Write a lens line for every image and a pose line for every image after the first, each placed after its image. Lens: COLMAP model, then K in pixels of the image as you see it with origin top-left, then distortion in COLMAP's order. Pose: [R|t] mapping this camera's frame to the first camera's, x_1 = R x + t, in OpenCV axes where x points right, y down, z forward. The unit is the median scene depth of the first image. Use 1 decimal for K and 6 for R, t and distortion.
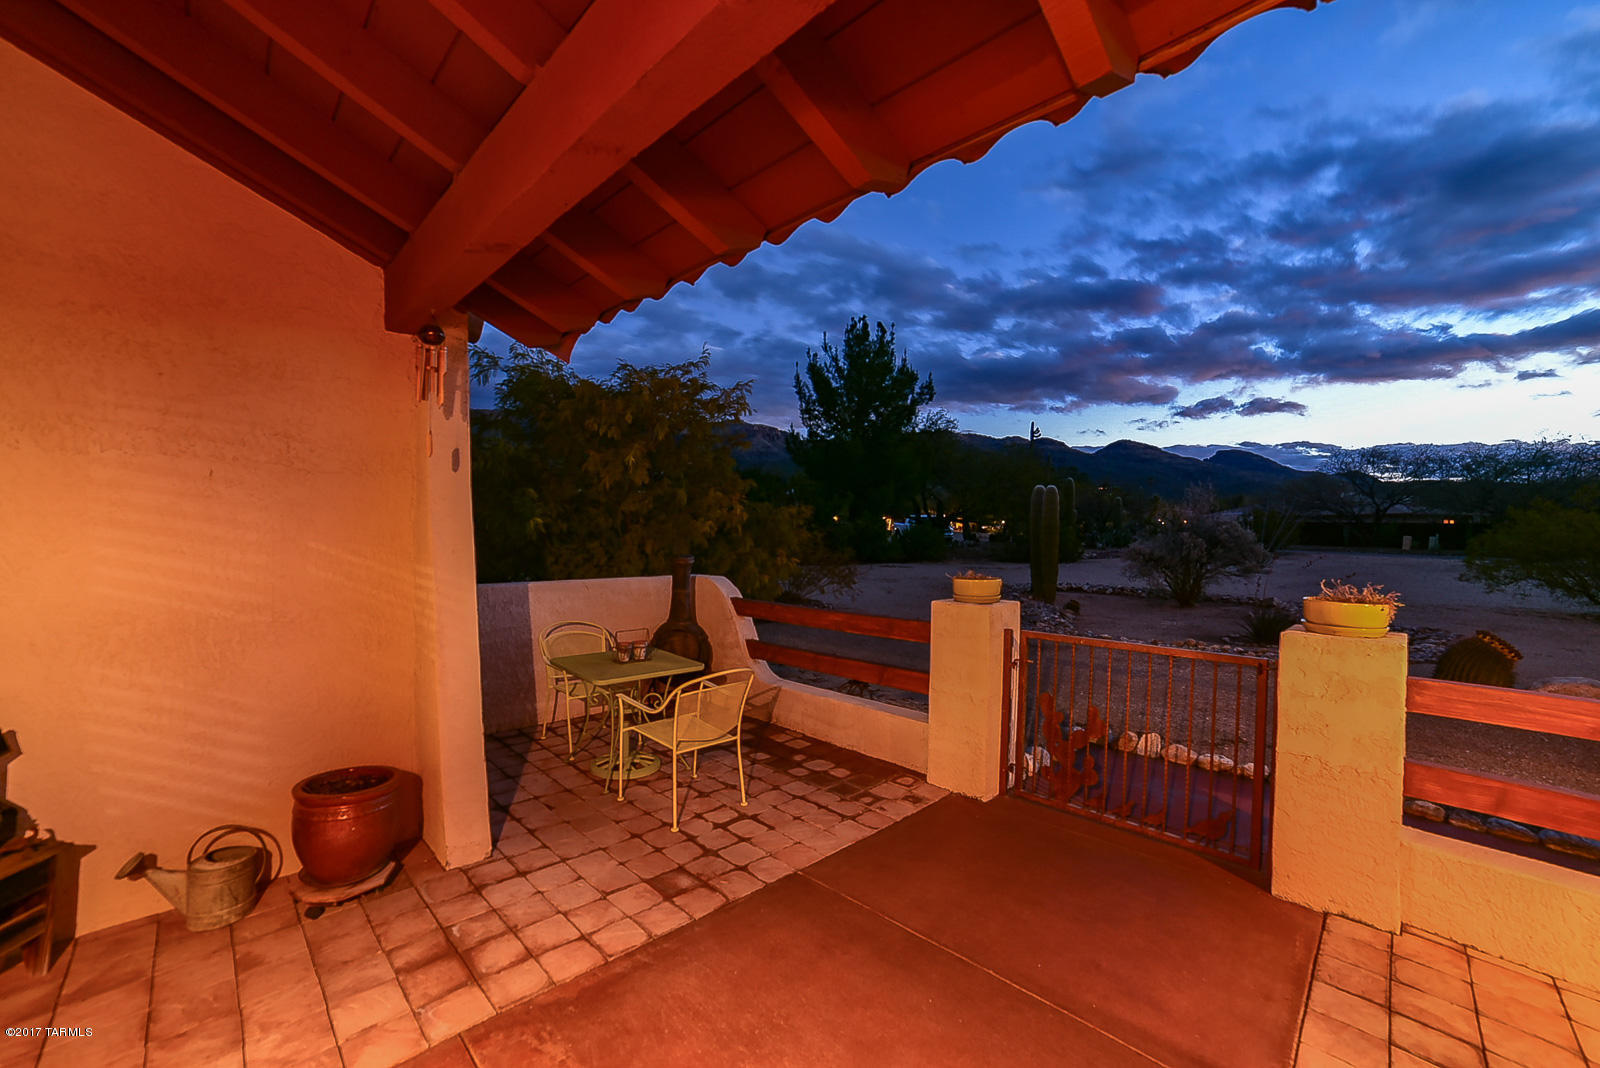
lens RADIAL K [[635.7, 0, 800.0], [0, 635.7, 534.0], [0, 0, 1]] dist [-0.076101, 0.030626]
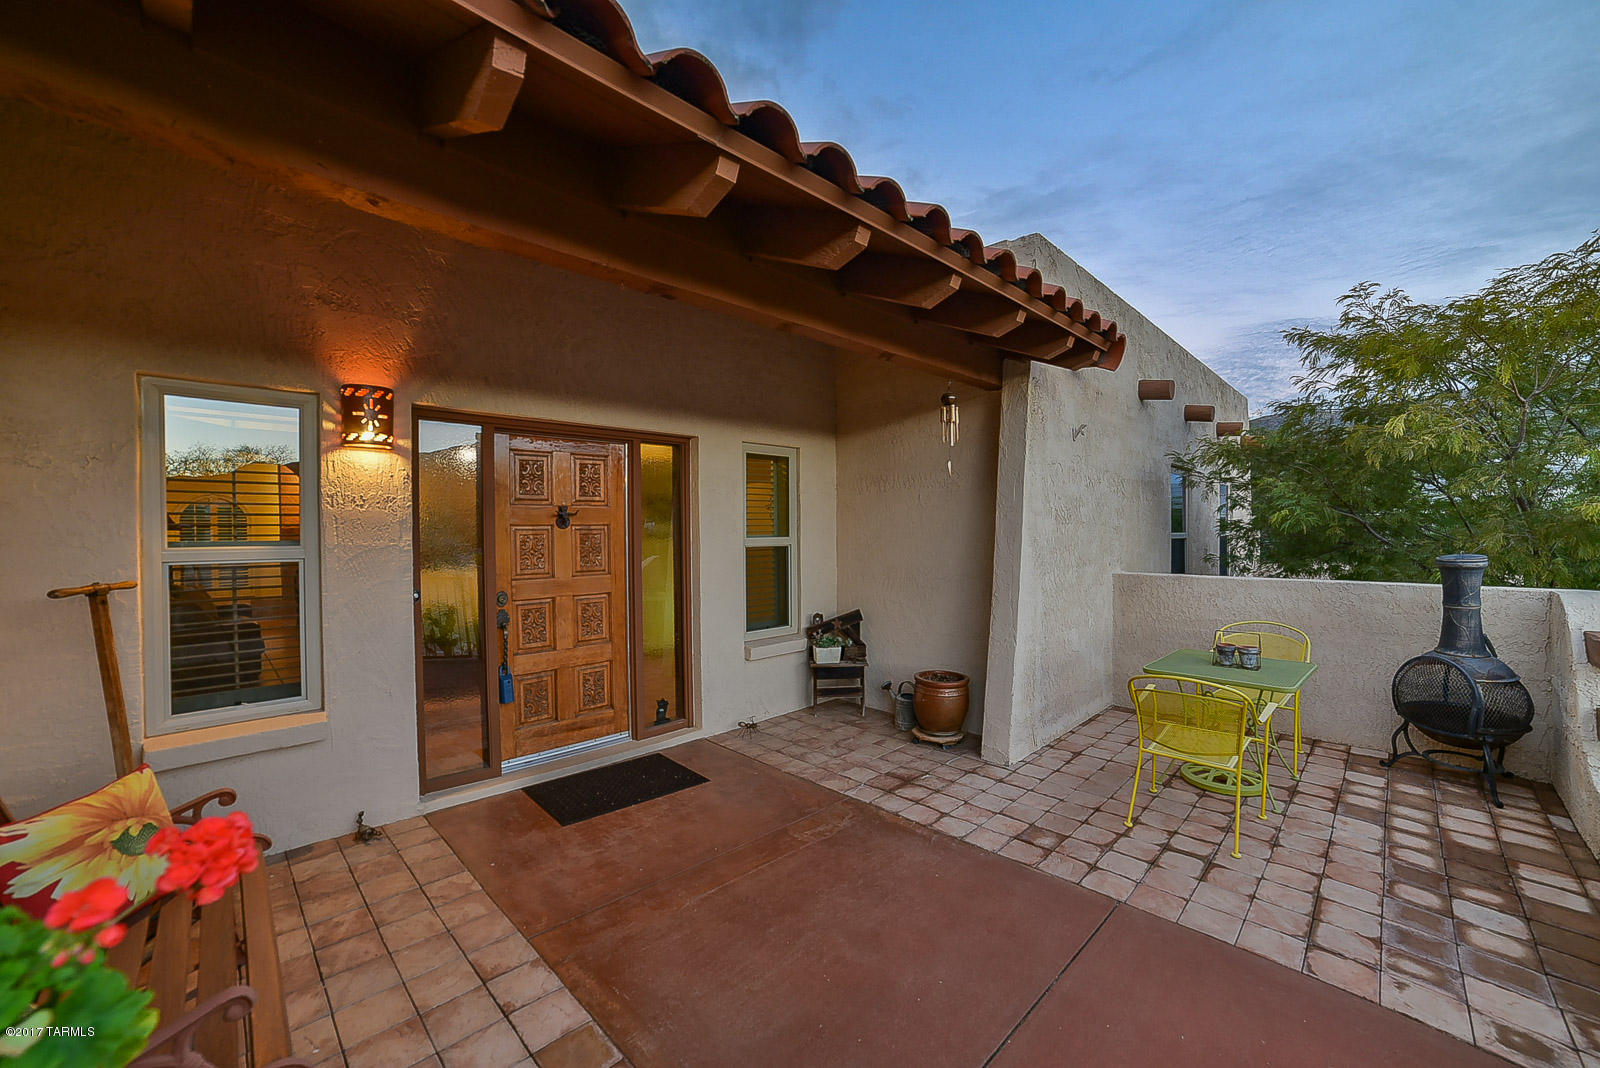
lens RADIAL K [[635.7, 0, 800.0], [0, 635.7, 534.0], [0, 0, 1]] dist [-0.076101, 0.030626]
pose [[0.005840, -0.003339, -0.999977, 0.511233], [0.007014, 0.999970, -0.003298, 0.008882], [0.999958, -0.006994, 0.005864, 0.315937]]
